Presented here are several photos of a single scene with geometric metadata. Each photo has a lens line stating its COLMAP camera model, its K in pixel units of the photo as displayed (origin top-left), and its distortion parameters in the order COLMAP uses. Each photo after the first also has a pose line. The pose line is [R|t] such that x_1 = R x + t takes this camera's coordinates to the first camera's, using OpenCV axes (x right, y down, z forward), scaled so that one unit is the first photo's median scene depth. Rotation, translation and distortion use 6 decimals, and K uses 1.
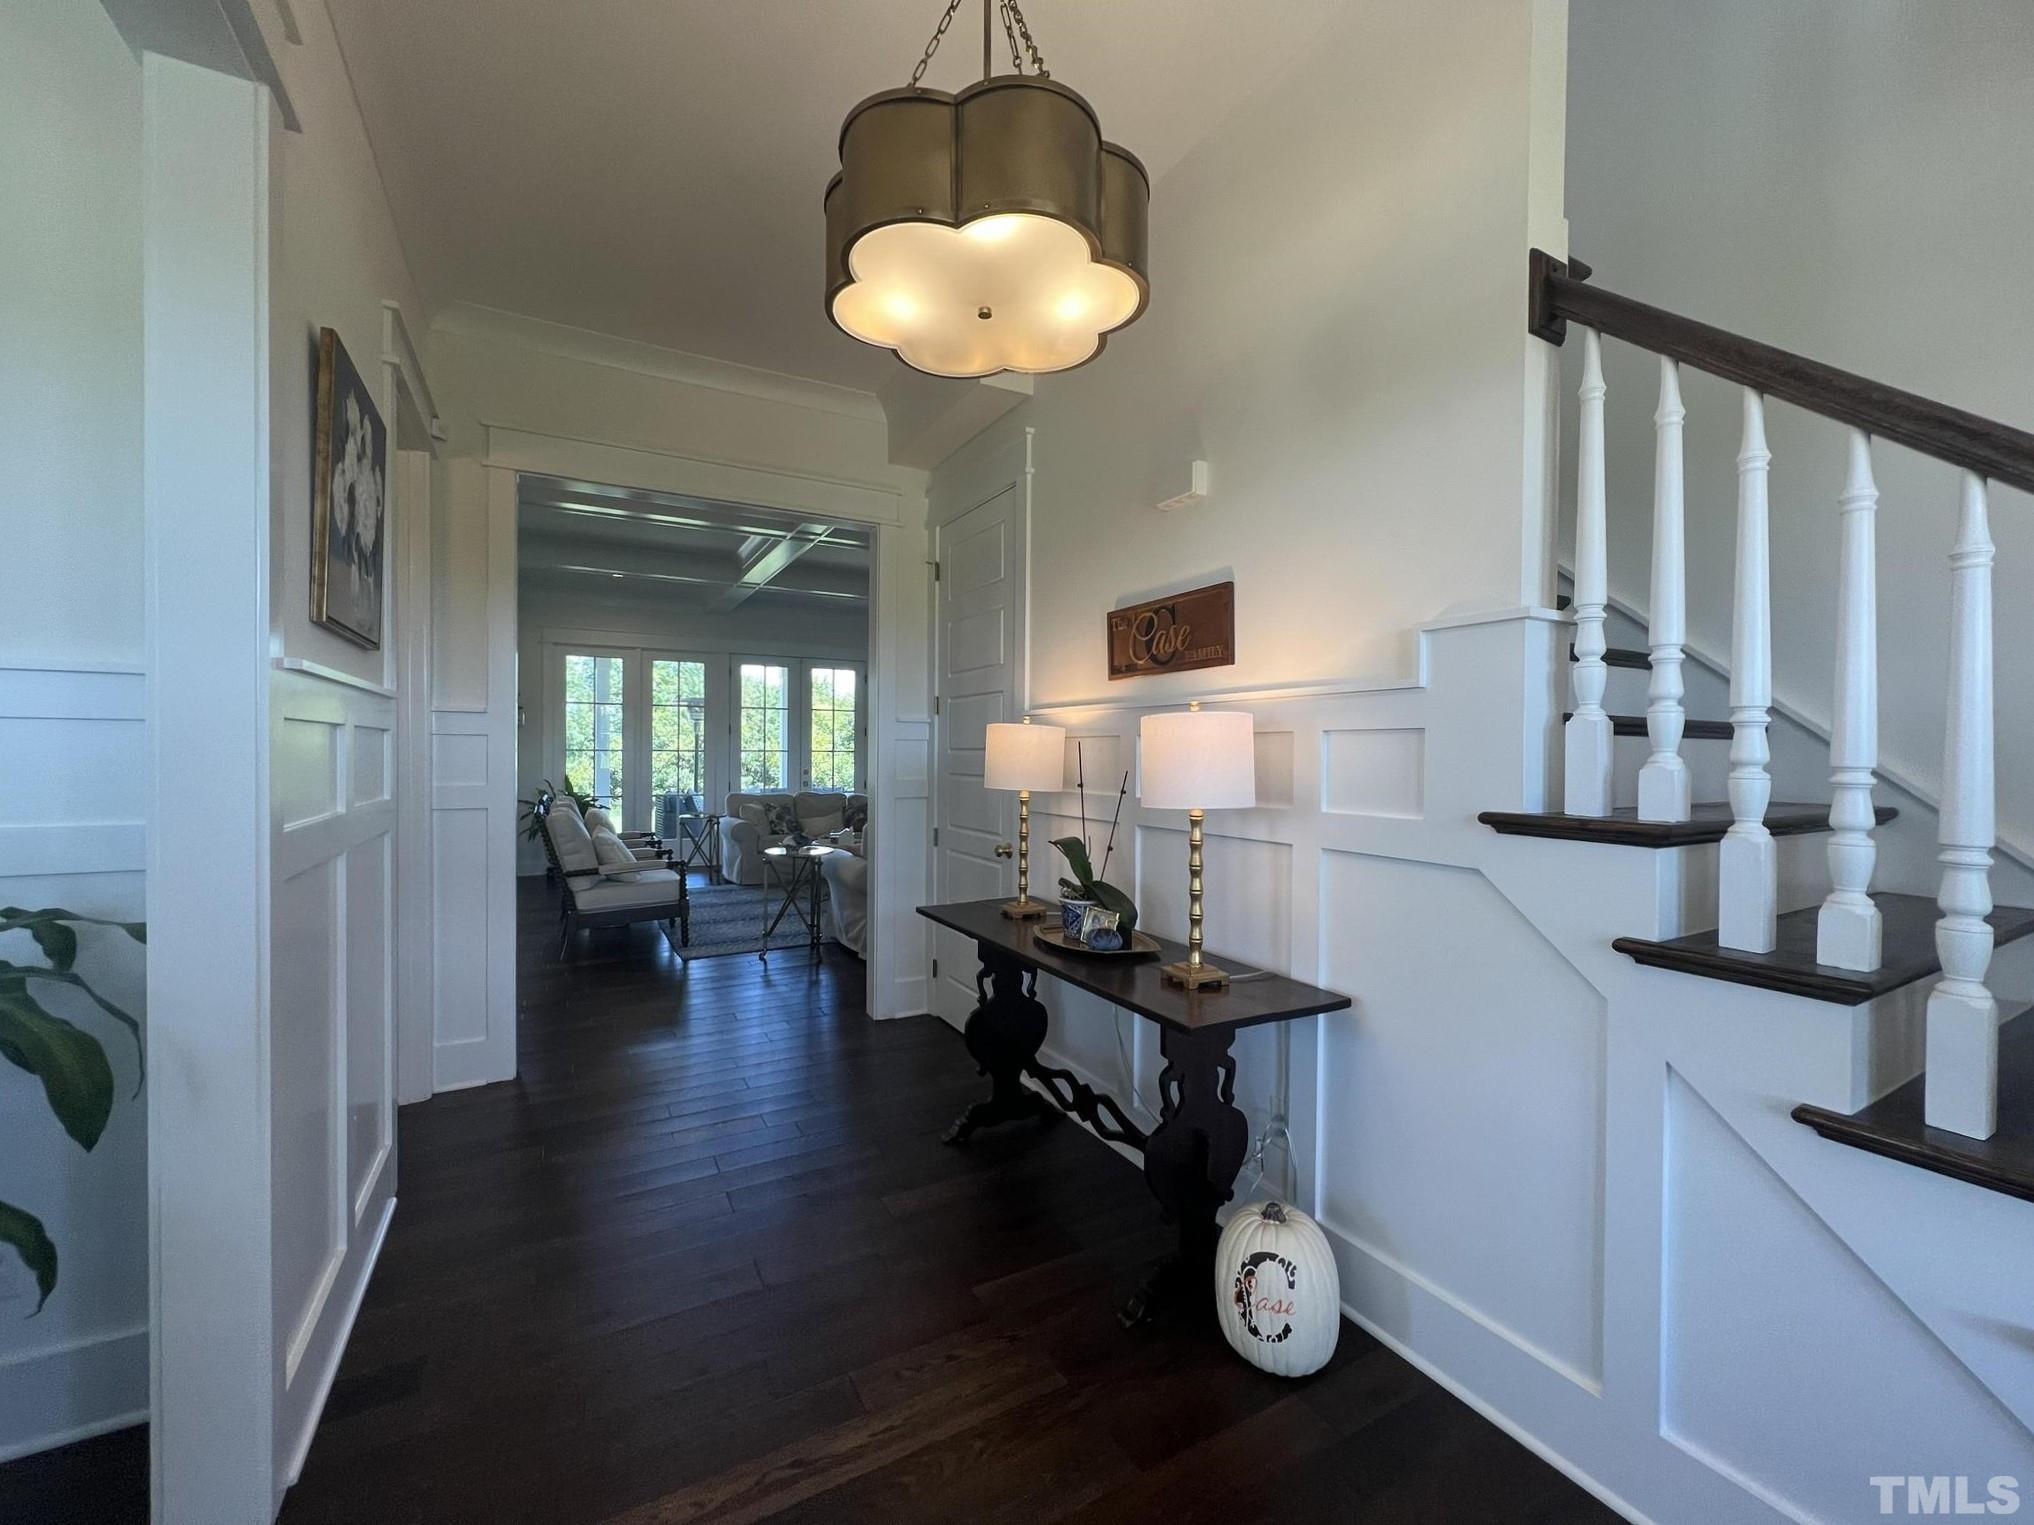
lens RADIAL K [[811.6, 0, 1011.3], [0, 811.6, 759.0], [0, 0, 1]] dist [-0.003254, -0.000066]
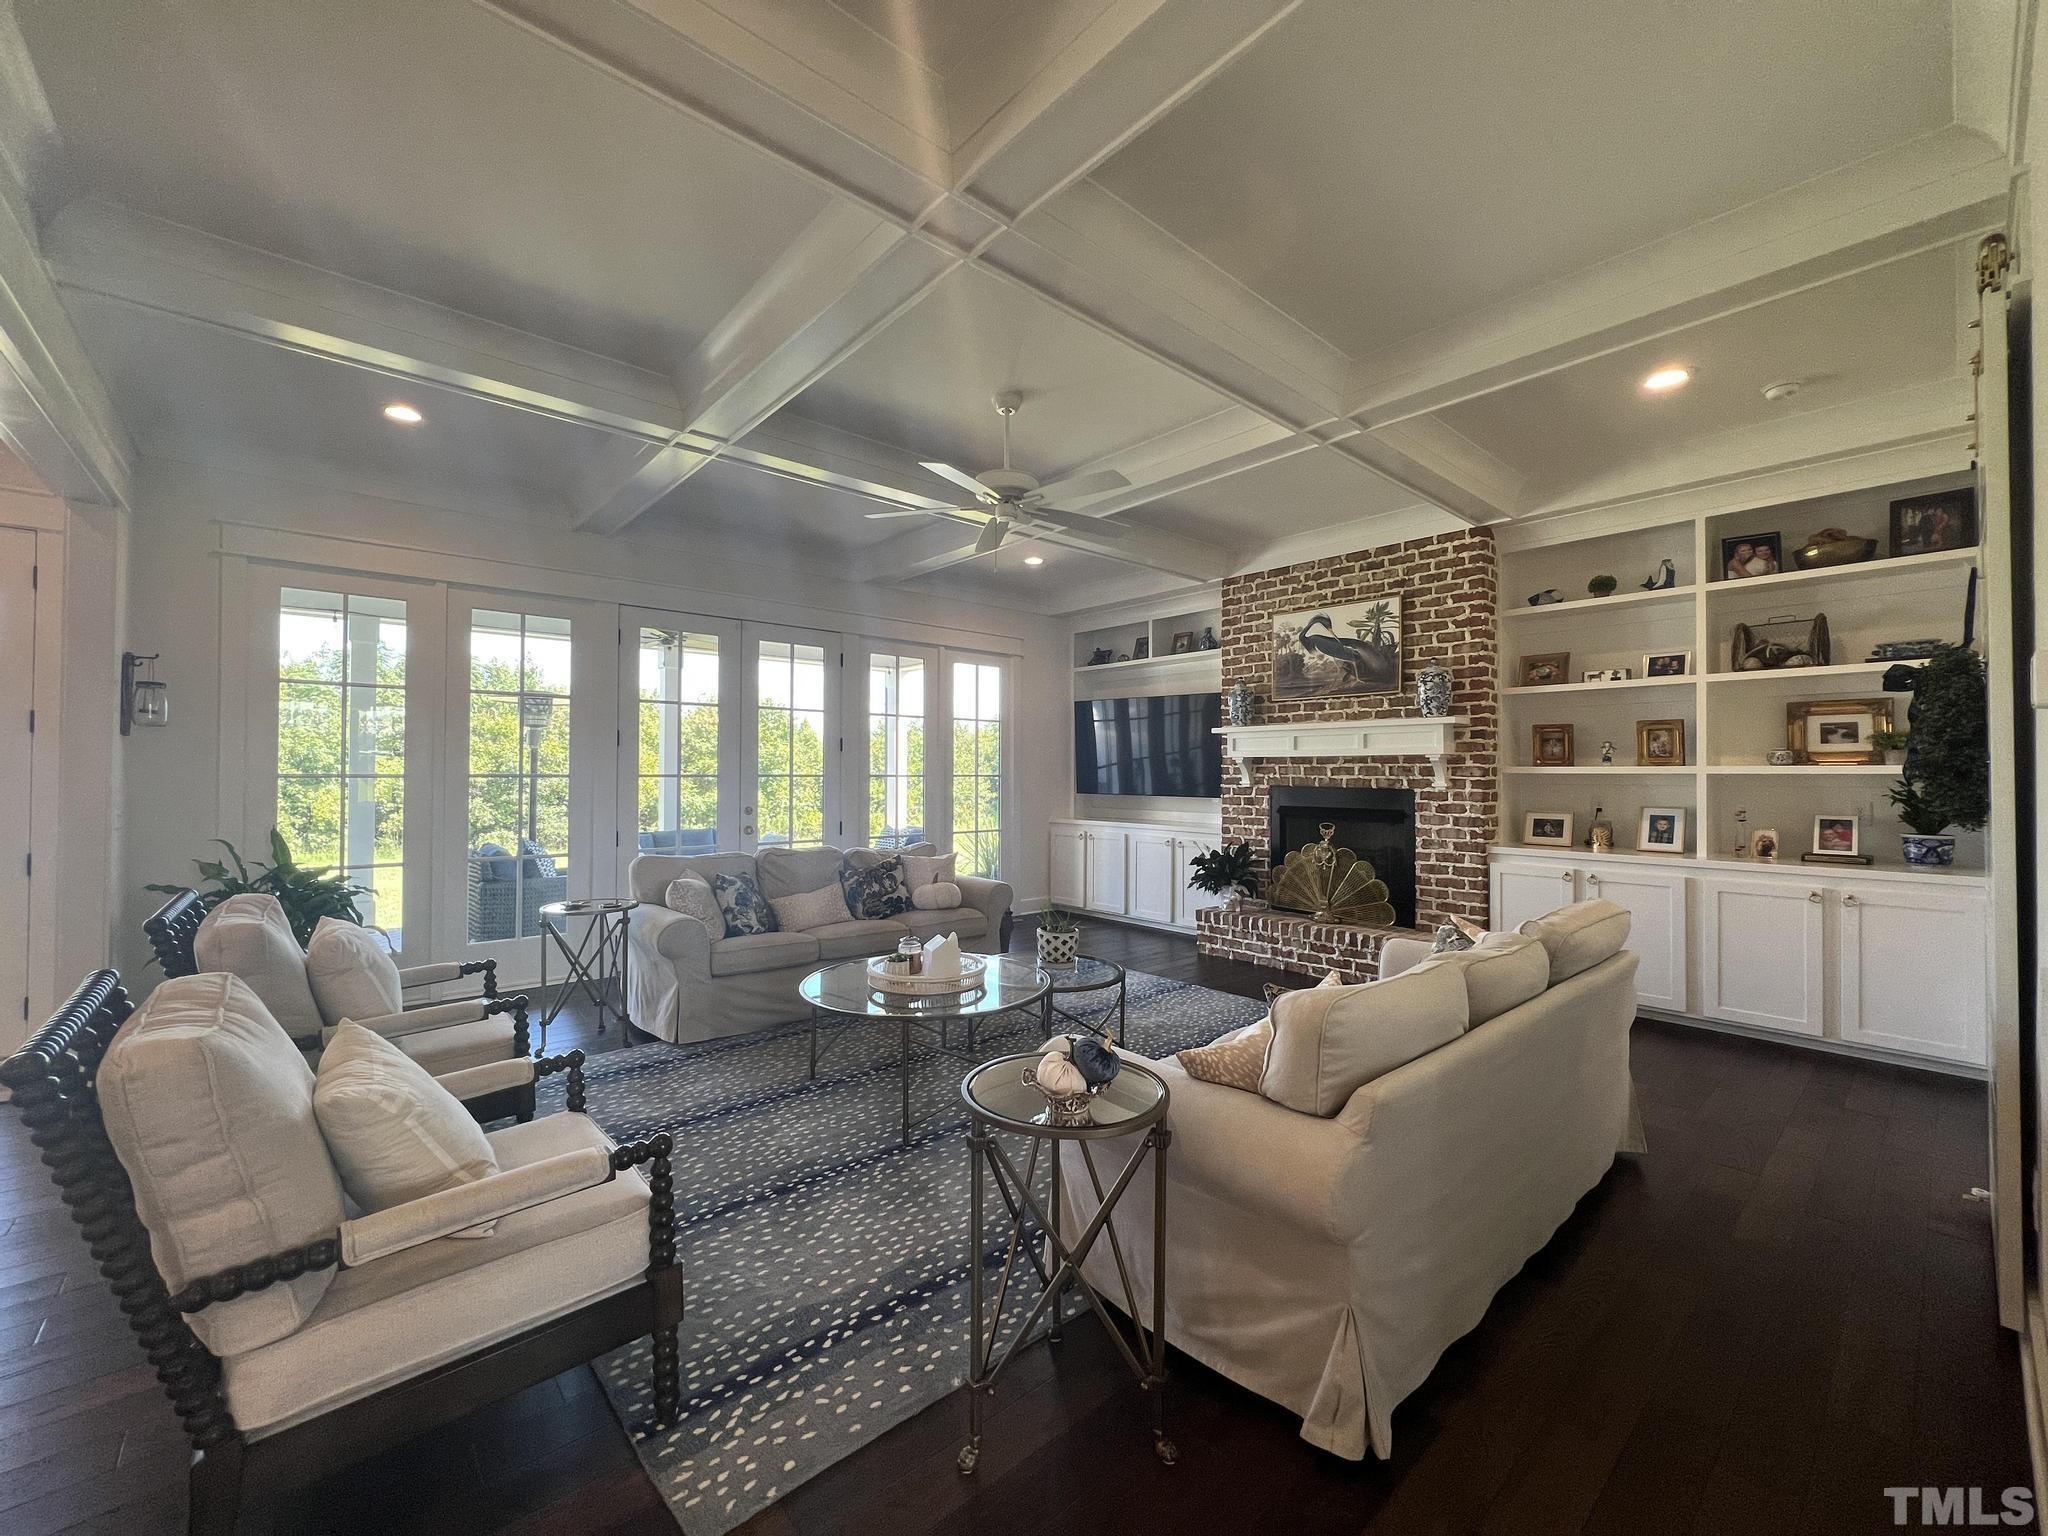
lens RADIAL K [[820.7, 0, 1031.0], [0, 820.7, 761.5], [0, 0, 1]] dist [-0.000128, 0.000420]
pose [[0.976803, -0.011246, 0.213845, -0.213326], [0.017226, 0.999510, -0.026121, -0.002992], [-0.213447, 0.029199, 0.976518, 0.423824]]
